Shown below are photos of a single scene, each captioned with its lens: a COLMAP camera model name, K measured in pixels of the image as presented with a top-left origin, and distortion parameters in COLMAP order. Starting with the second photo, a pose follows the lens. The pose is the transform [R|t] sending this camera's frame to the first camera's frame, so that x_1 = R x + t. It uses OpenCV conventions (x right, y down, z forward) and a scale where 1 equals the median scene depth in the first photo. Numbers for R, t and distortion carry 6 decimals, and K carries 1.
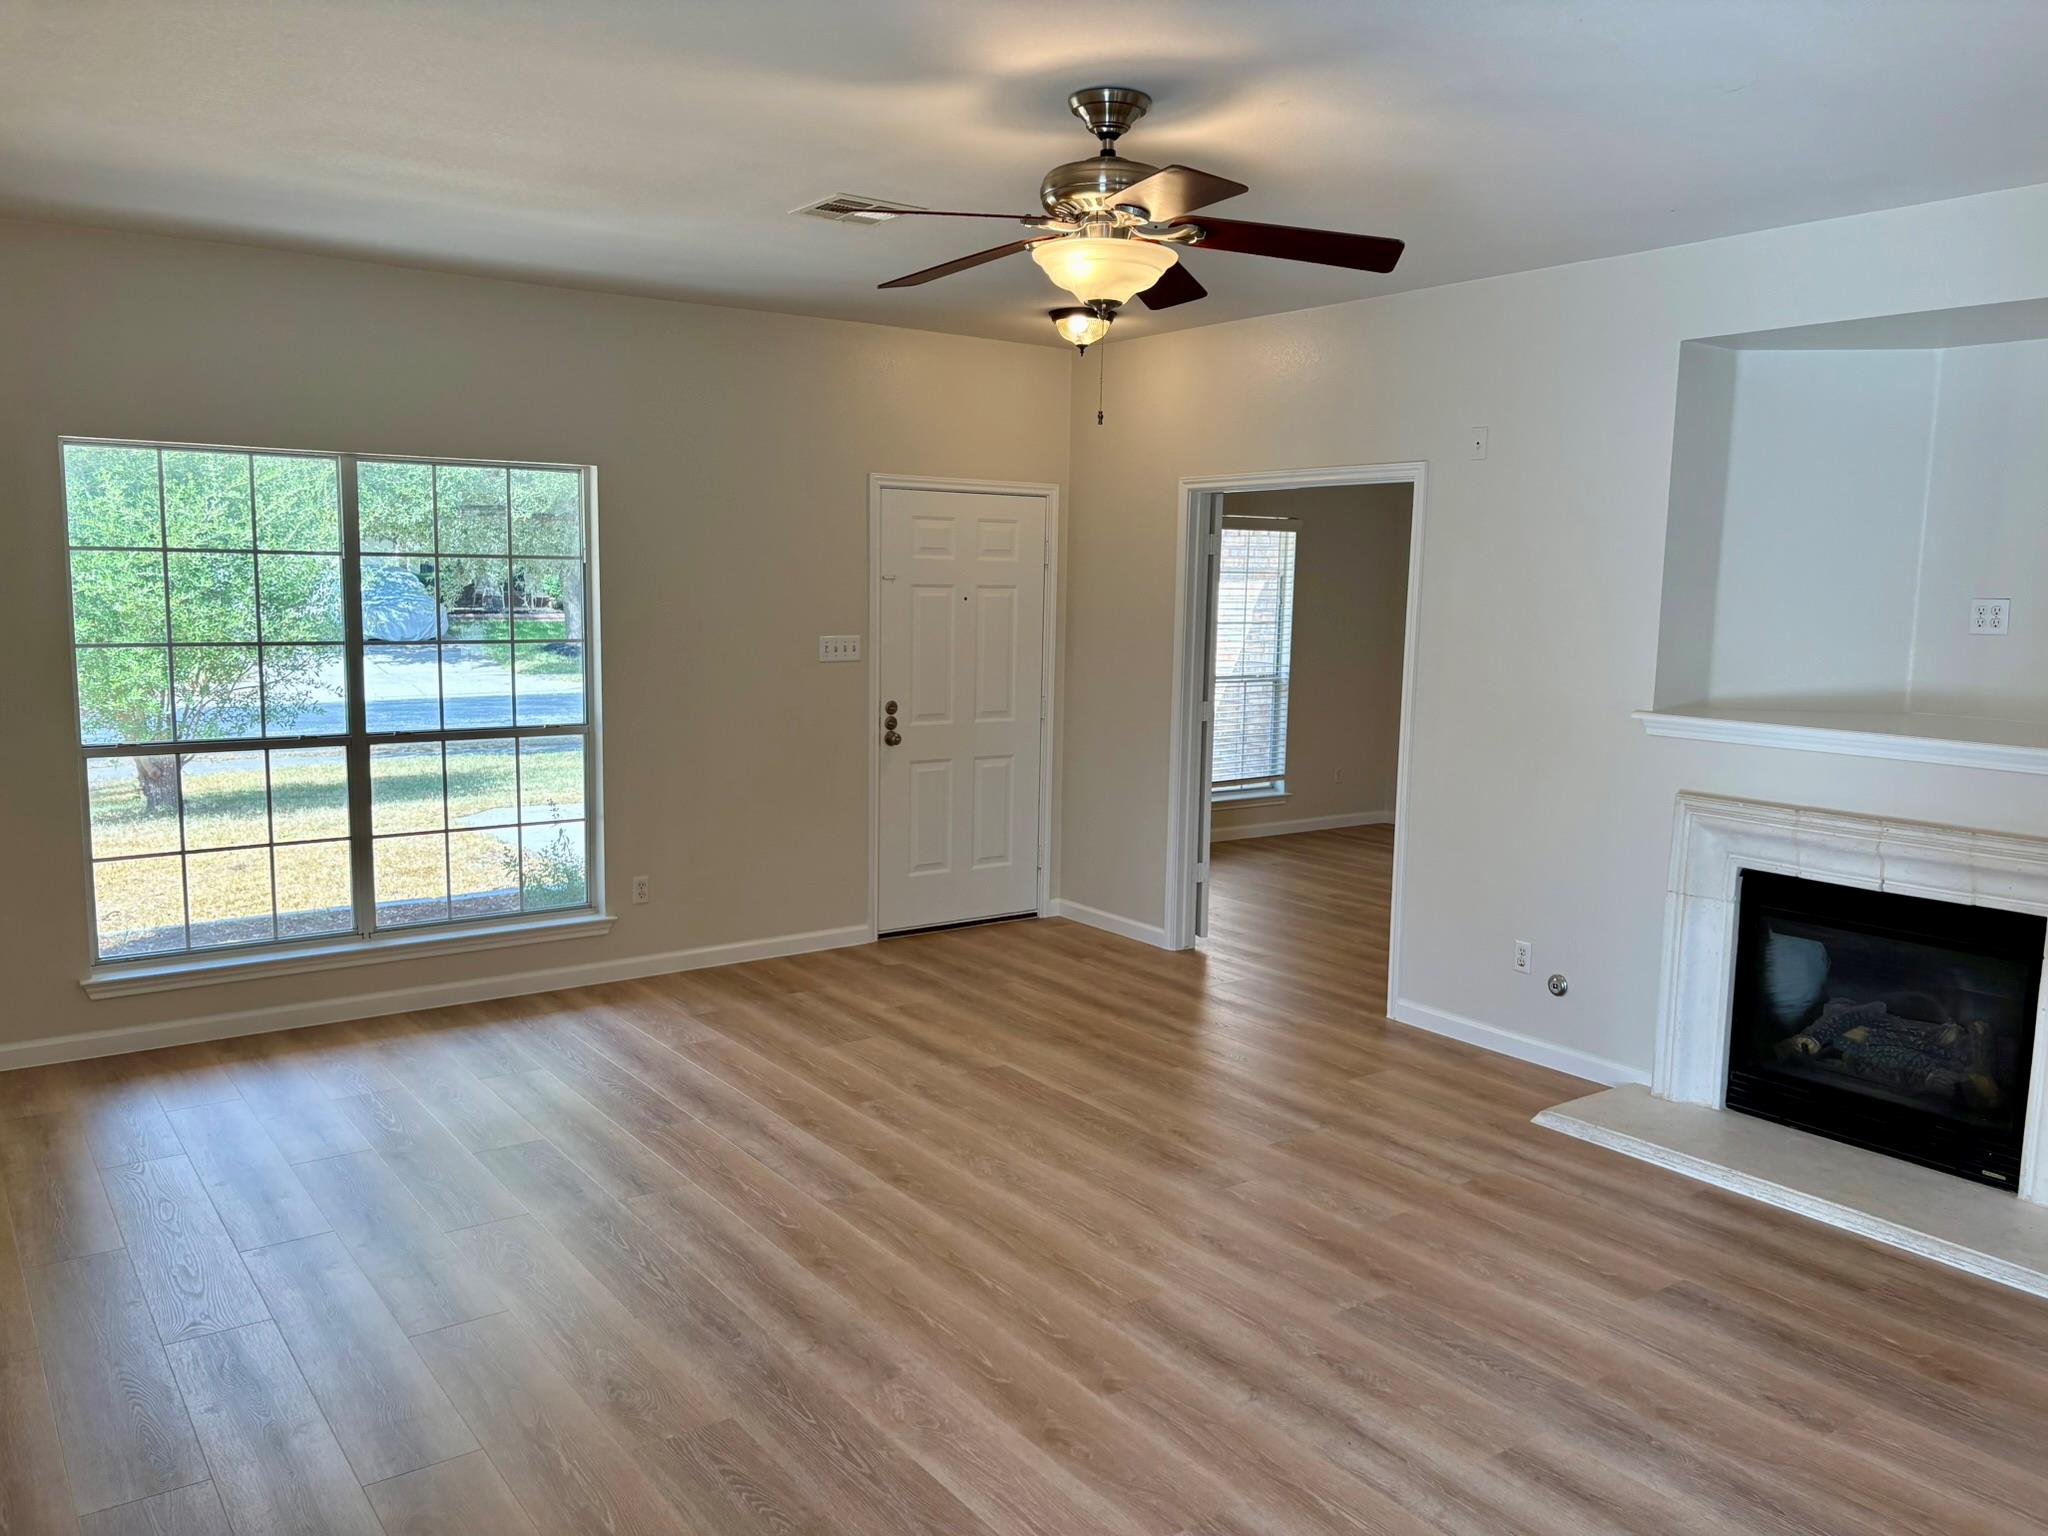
lens RADIAL K [[1570.5, 0, 1017.5], [0, 1570.5, 770.7], [0, 0, 1]] dist [0.051742, -0.054891]
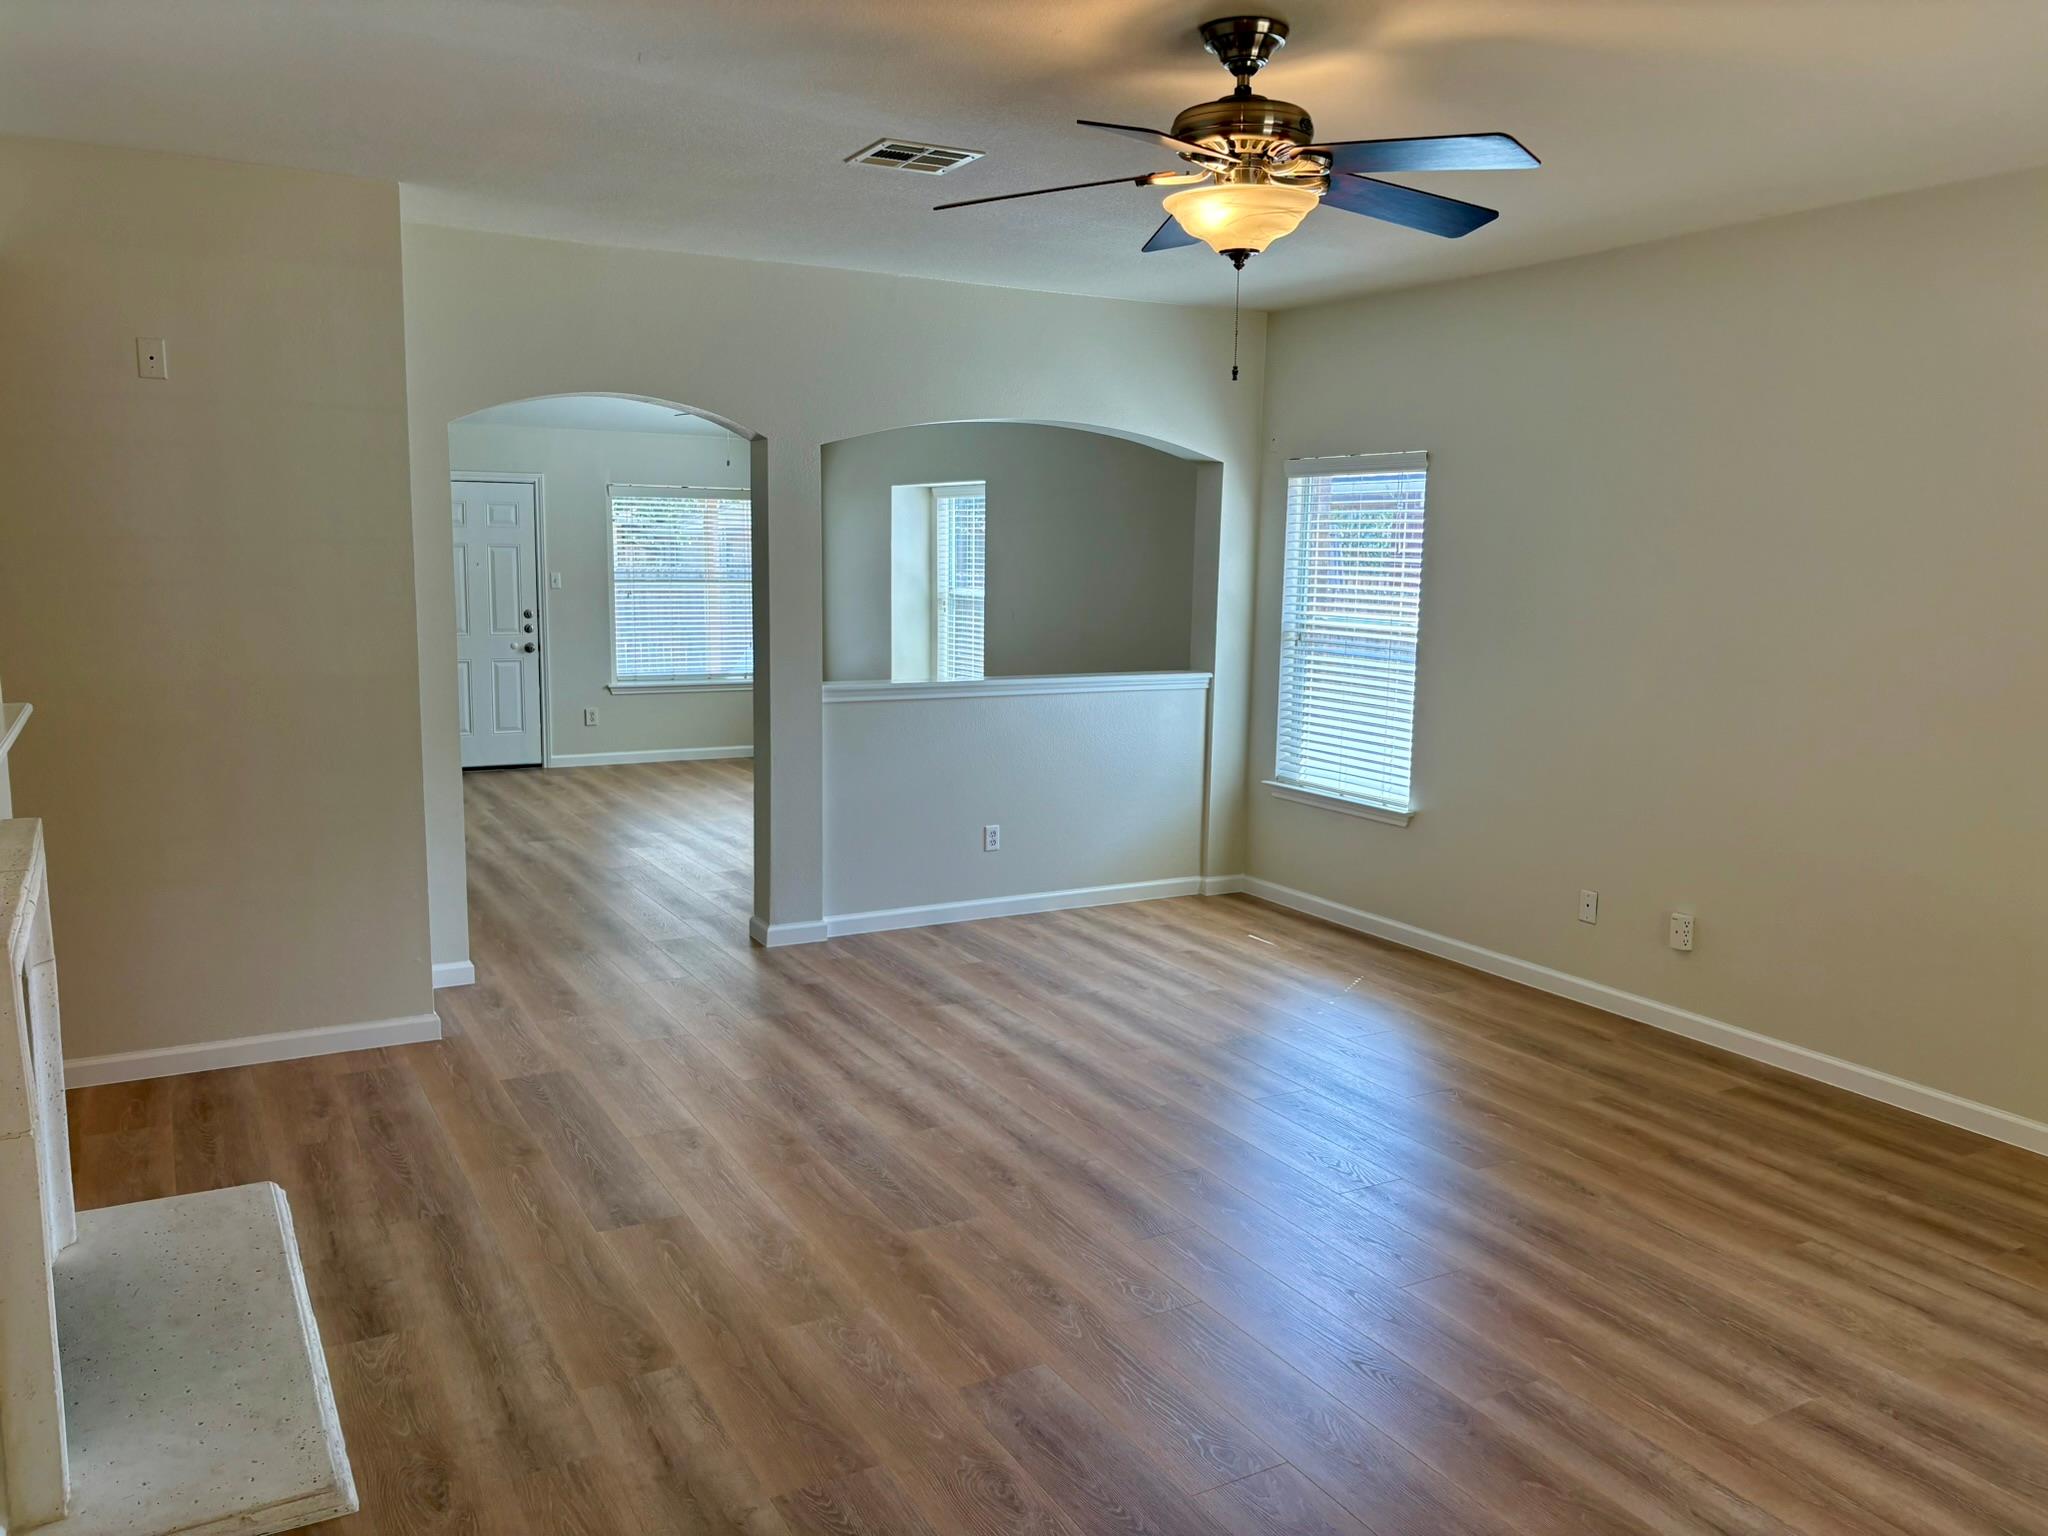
lens RADIAL K [[1570.5, 0, 1020.6], [0, 1570.5, 766.3], [0, 0, 1]] dist [0.051742, -0.054891]
pose [[-0.992330, -0.048938, 0.113521, 0.032729], [-0.016713, 0.962984, 0.269041, -0.131699], [-0.122485, 0.265080, -0.956415, 1.039923]]
